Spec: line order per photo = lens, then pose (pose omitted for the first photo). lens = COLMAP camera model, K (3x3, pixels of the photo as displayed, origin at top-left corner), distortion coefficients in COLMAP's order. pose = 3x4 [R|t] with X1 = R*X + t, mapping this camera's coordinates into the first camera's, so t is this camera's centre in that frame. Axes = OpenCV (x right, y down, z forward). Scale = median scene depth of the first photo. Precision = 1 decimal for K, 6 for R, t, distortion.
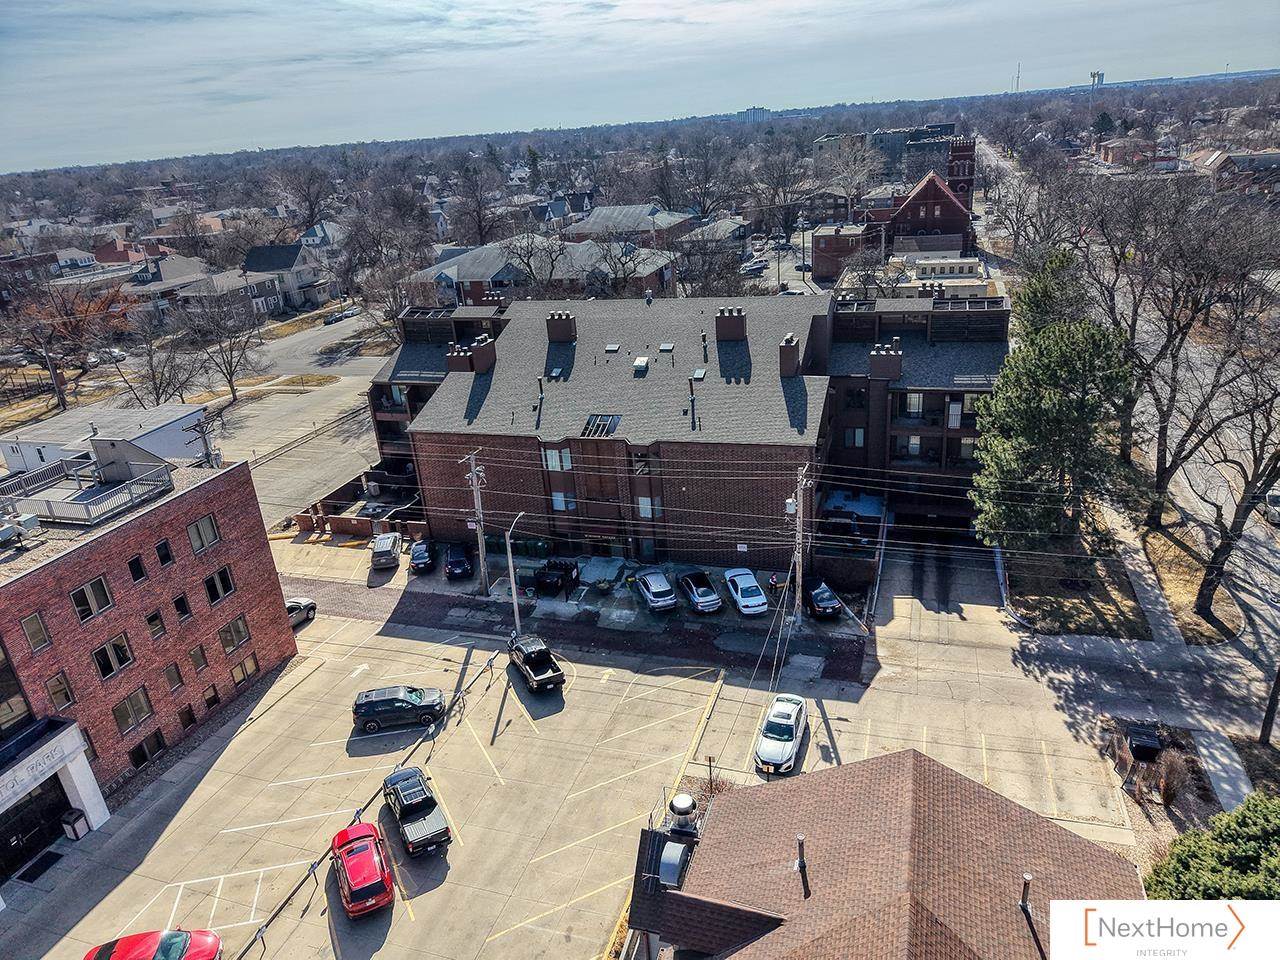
lens RADIAL K [[863.8, 0, 642.0], [0, 863.8, 503.2], [0, 0, 1]] dist [0.077161, -0.134039]
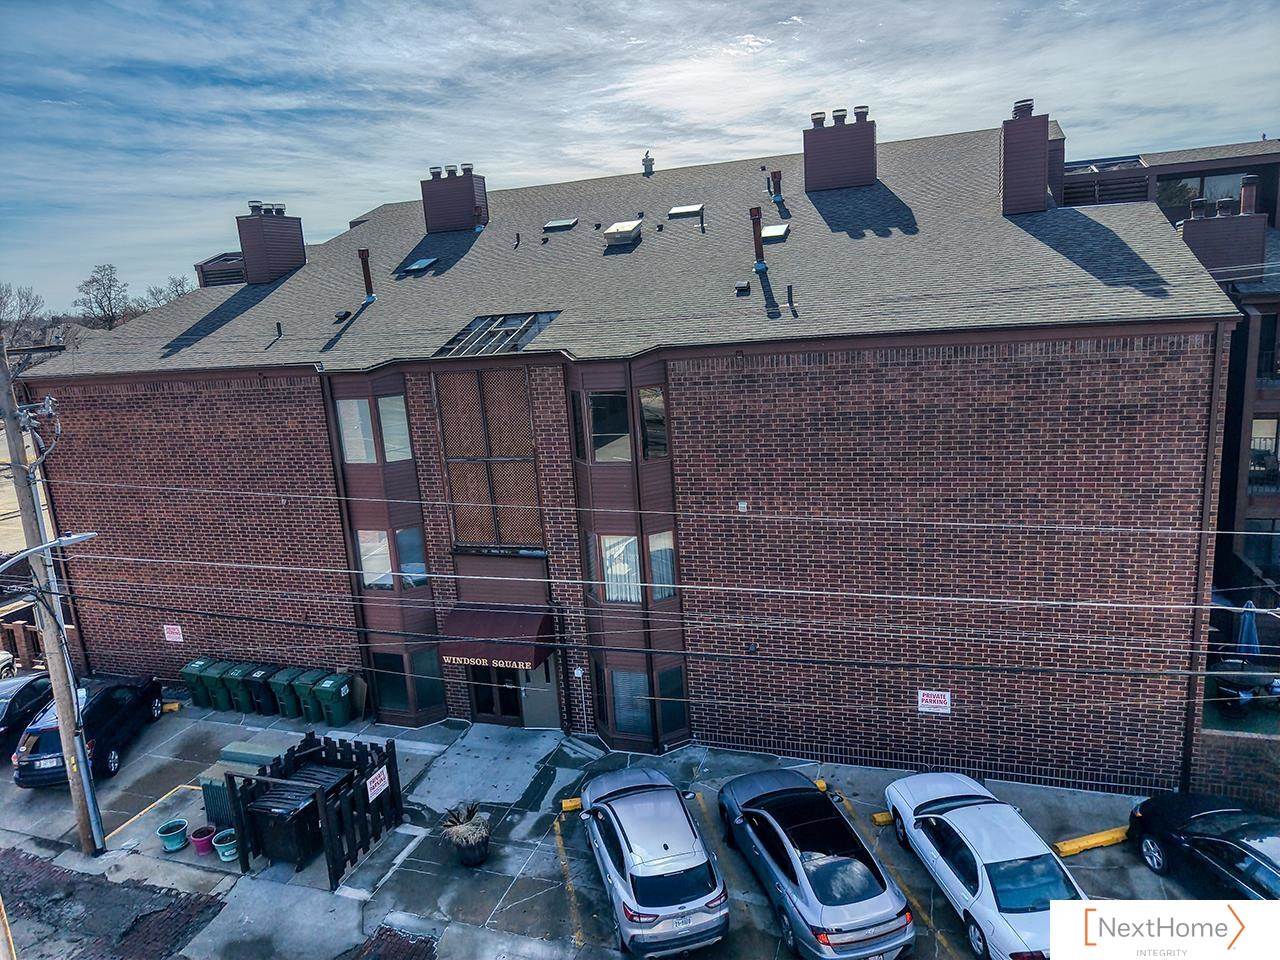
lens RADIAL K [[881.2, 0, 640.0], [0, 881.2, 480.0], [0, 0, 1]] dist [0.000185, 0.000148]
pose [[0.999837, 0.010157, -0.014956, 0.014495], [-0.012916, 0.980153, -0.197821, 0.035684], [0.012650, 0.197982, 0.980124, 0.642699]]
